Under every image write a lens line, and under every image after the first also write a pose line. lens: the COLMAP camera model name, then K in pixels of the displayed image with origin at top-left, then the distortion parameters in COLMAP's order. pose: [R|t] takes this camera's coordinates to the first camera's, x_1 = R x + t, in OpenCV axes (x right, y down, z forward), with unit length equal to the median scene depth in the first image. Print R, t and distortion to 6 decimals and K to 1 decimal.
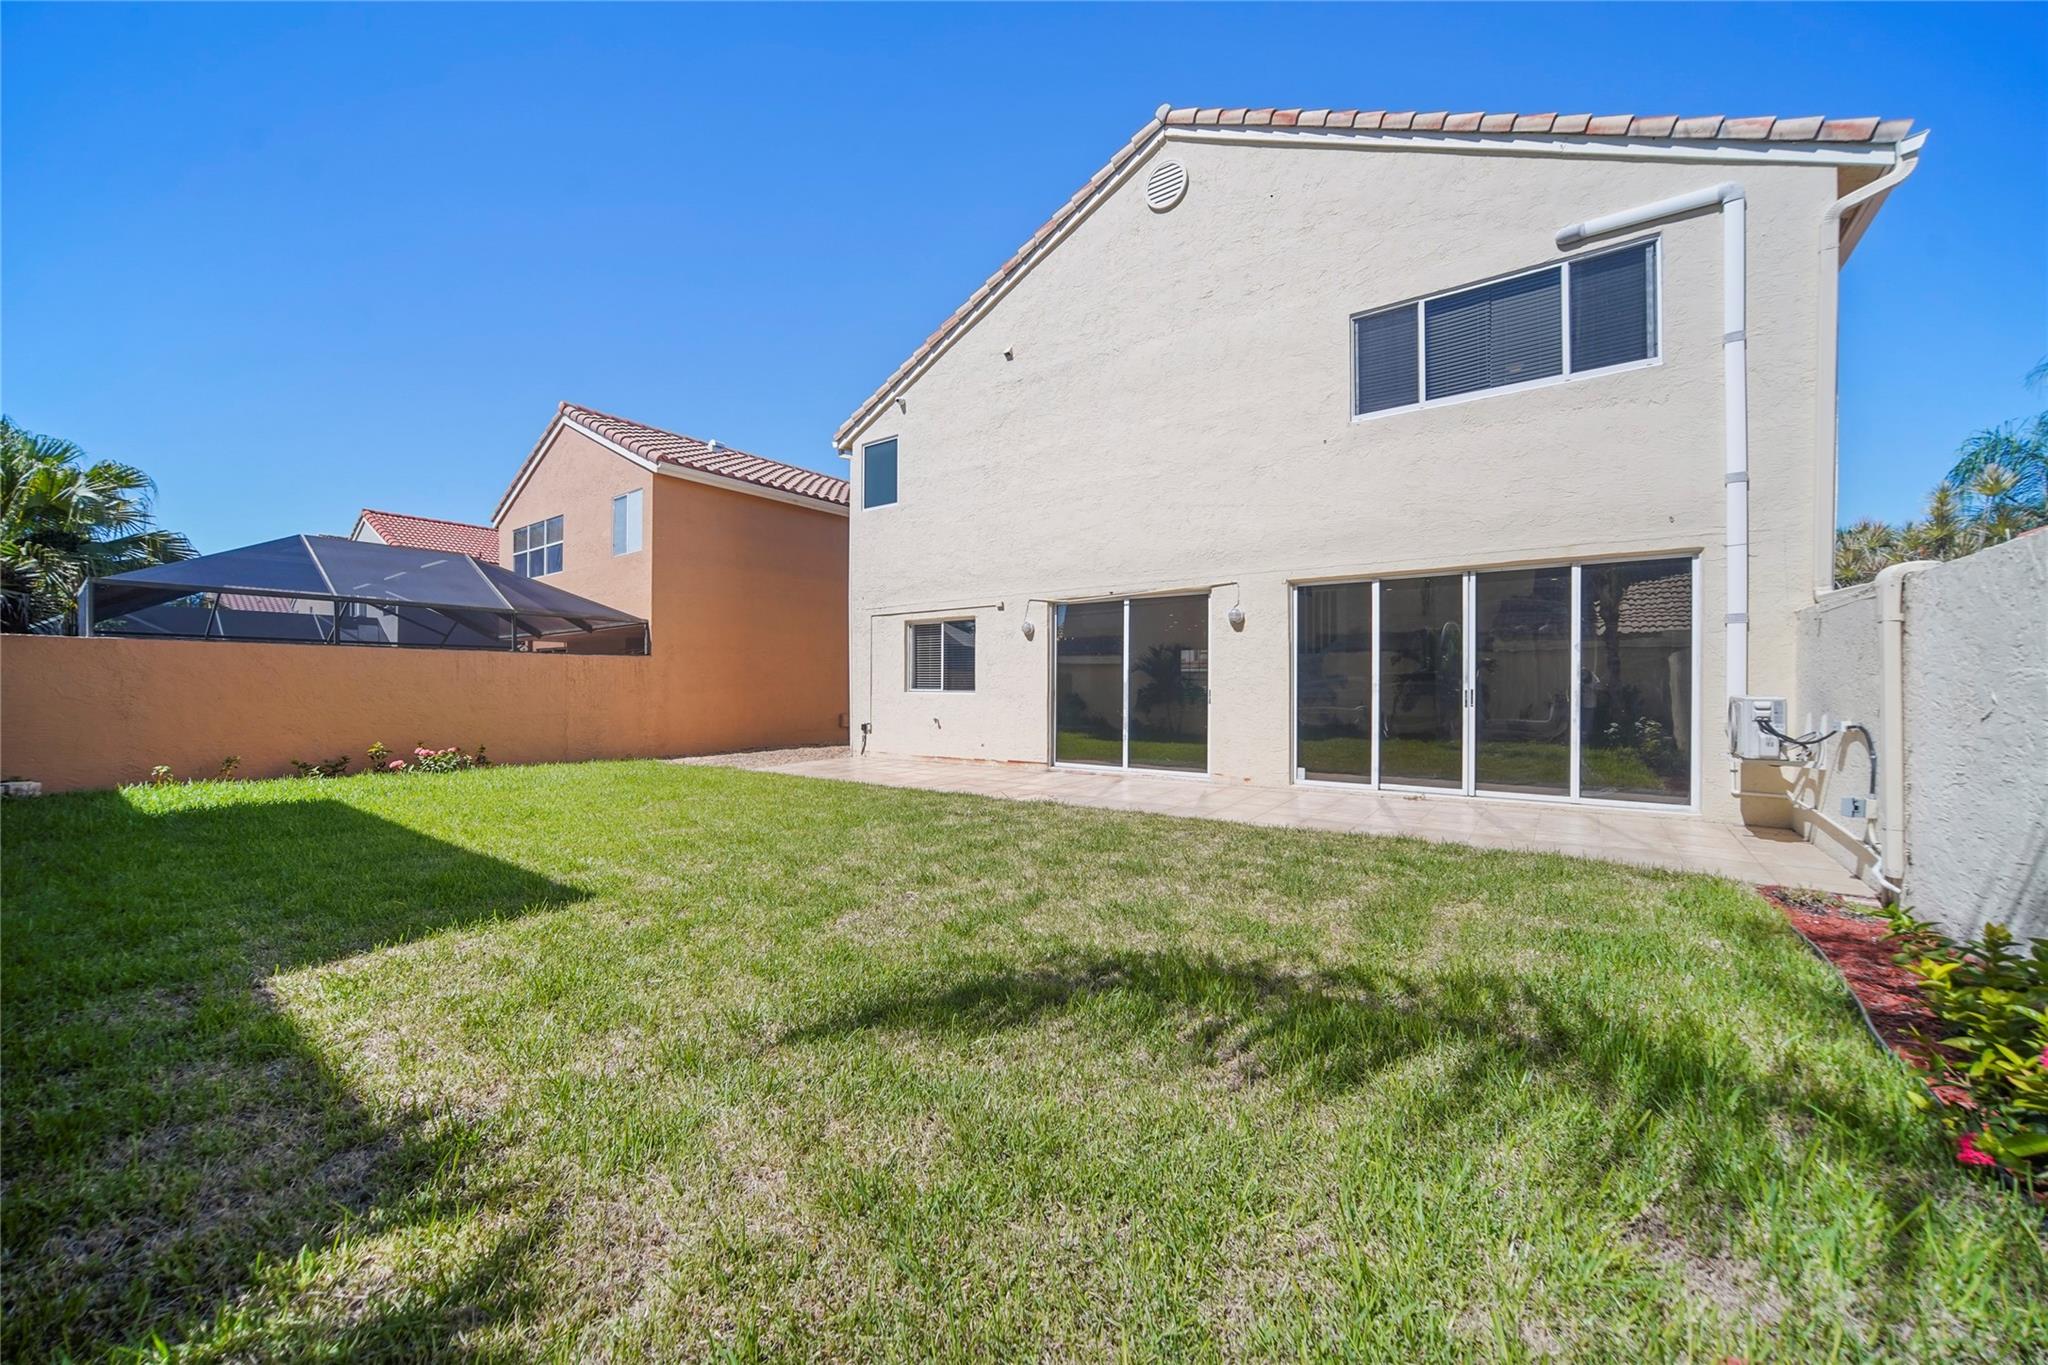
lens RADIAL K [[774.2, 0, 1031.7], [0, 774.2, 678.7], [0, 0, 1]] dist [-0.007658, 0.002045]
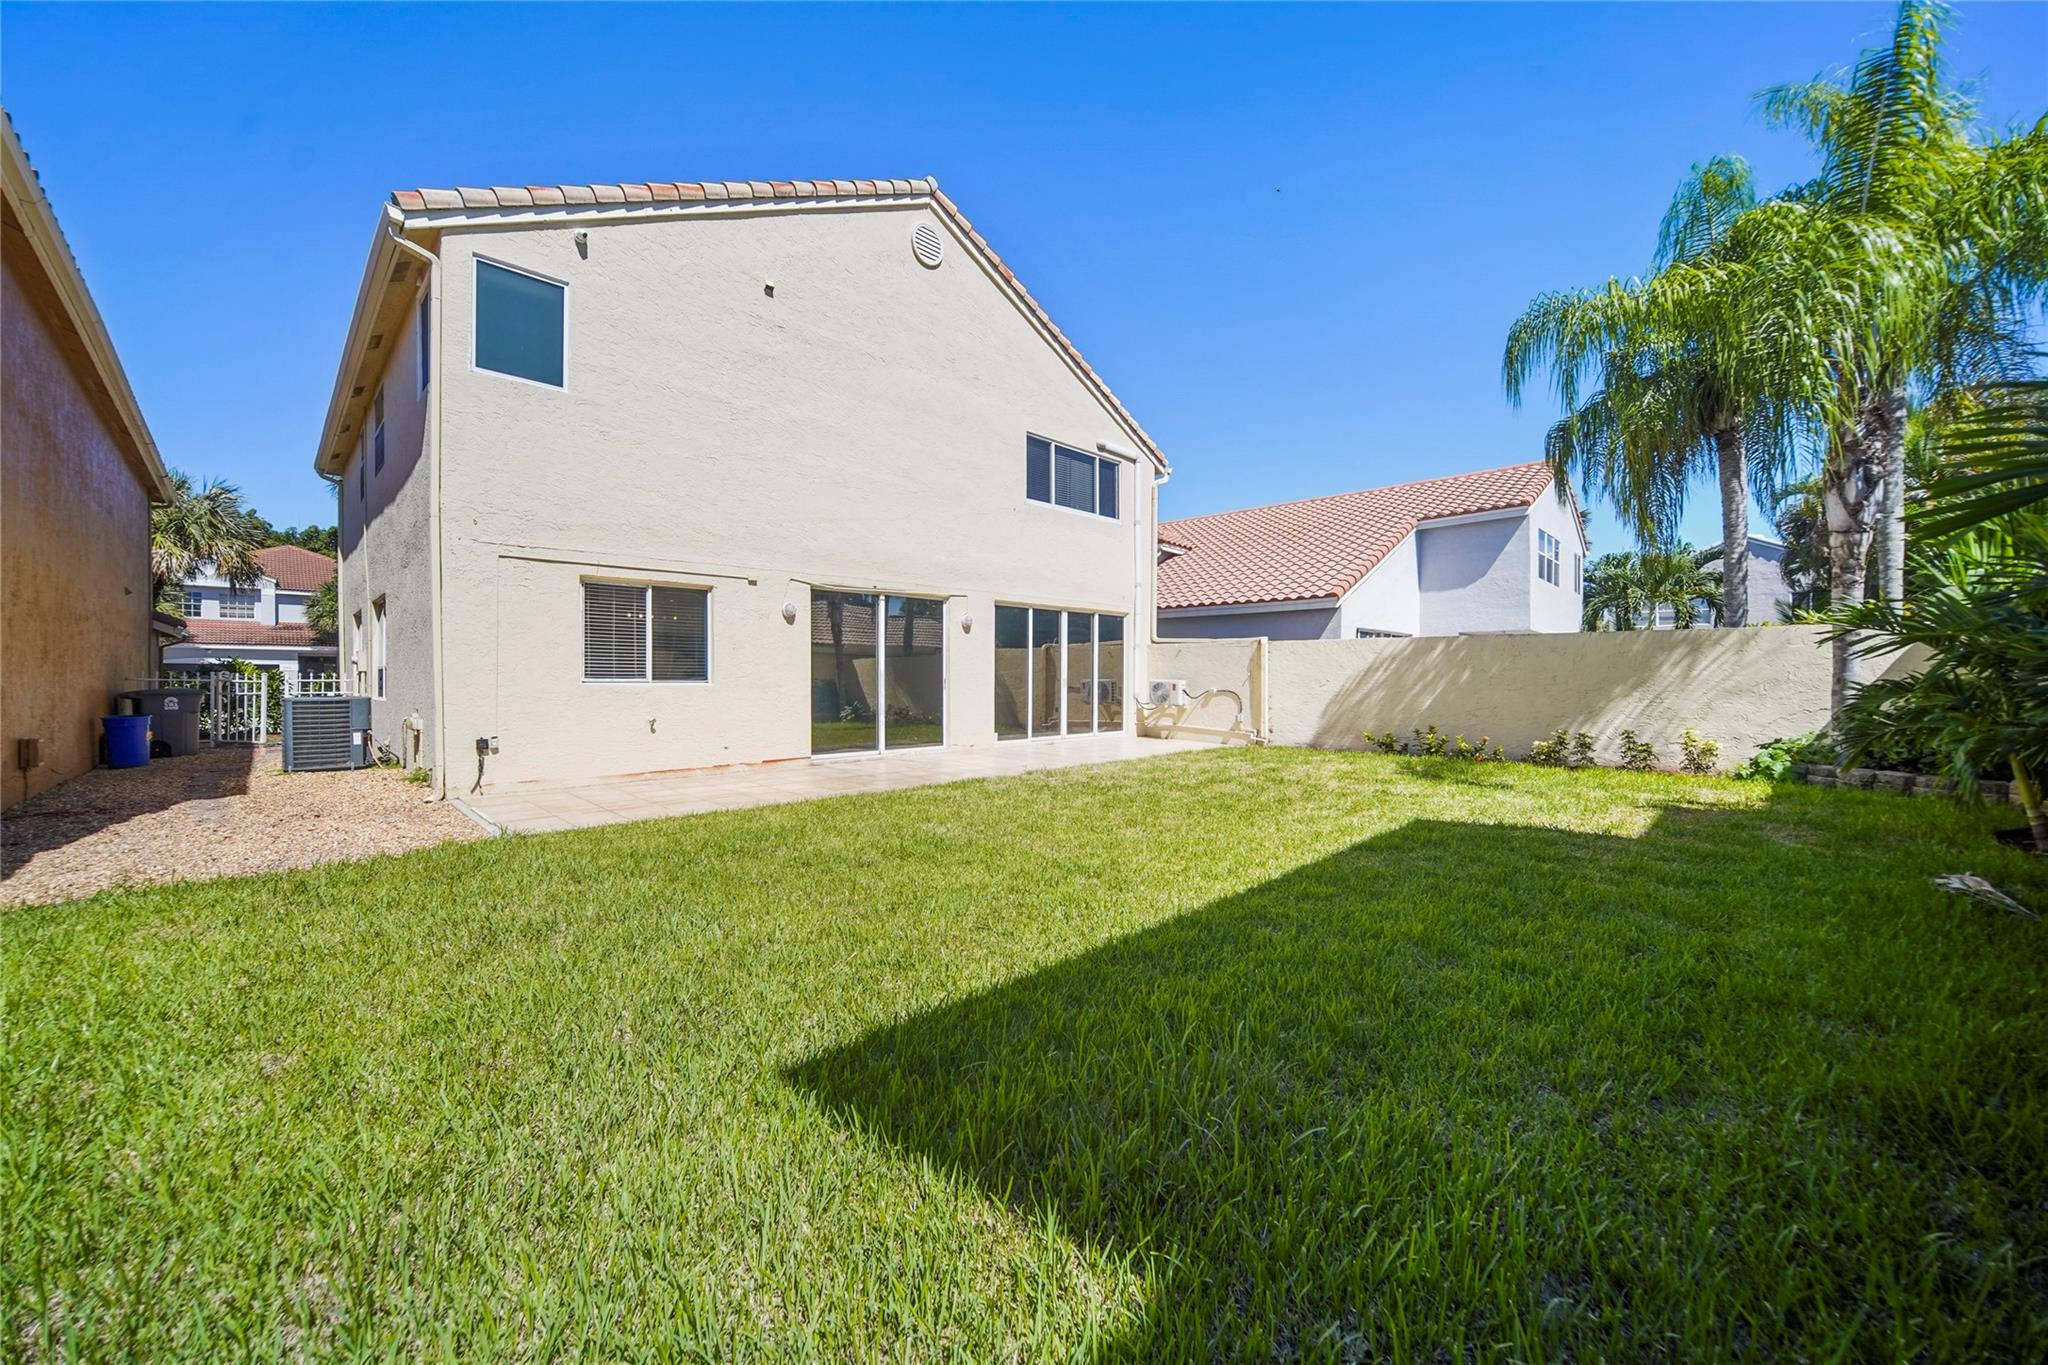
lens RADIAL K [[774.2, 0, 1036.1], [0, 774.2, 683.7], [0, 0, 1]] dist [-0.007658, 0.002045]
pose [[0.141953, -0.007127, 0.989848, -0.969653], [-0.008211, 0.999931, 0.008377, 0.010654], [-0.989839, -0.009317, 0.141885, 0.672734]]
